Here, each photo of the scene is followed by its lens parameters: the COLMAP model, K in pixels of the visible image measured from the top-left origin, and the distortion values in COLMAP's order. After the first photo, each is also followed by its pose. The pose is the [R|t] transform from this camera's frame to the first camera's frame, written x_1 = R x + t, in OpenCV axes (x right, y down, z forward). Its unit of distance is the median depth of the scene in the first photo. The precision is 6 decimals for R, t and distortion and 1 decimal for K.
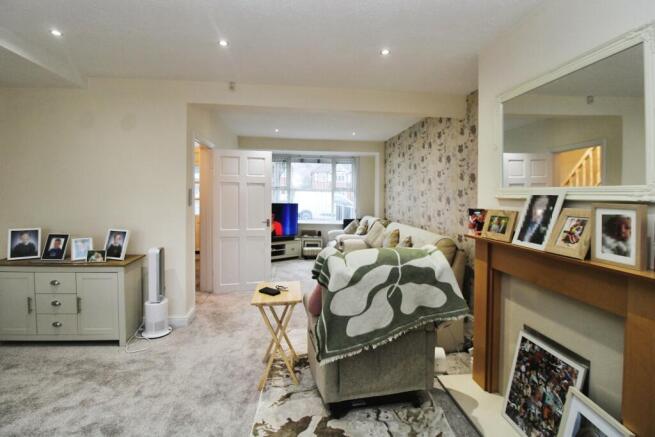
lens RADIAL K [[312.8, 0, 326.2], [0, 312.8, 197.7], [0, 0, 1]] dist [-0.001636, -0.010444]
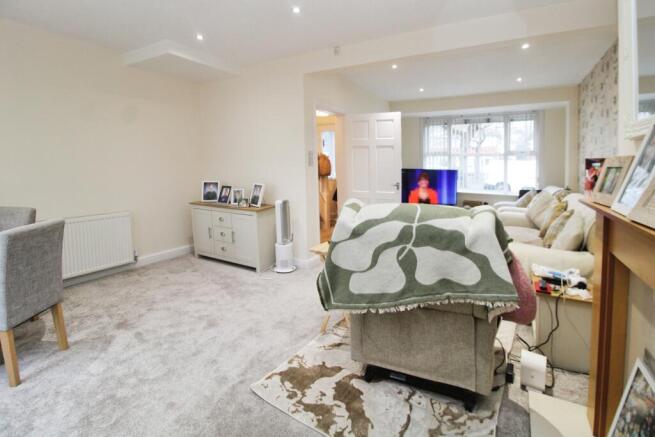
lens RADIAL K [[313.2, 0, 328.3], [0, 313.2, 185.8], [0, 0, 1]] dist [-0.000532, -0.008754]
pose [[0.809706, 0.029935, -0.586072, 0.445337], [-0.000829, 0.998755, 0.049868, 0.064728], [0.586835, -0.039892, 0.808723, 0.174576]]
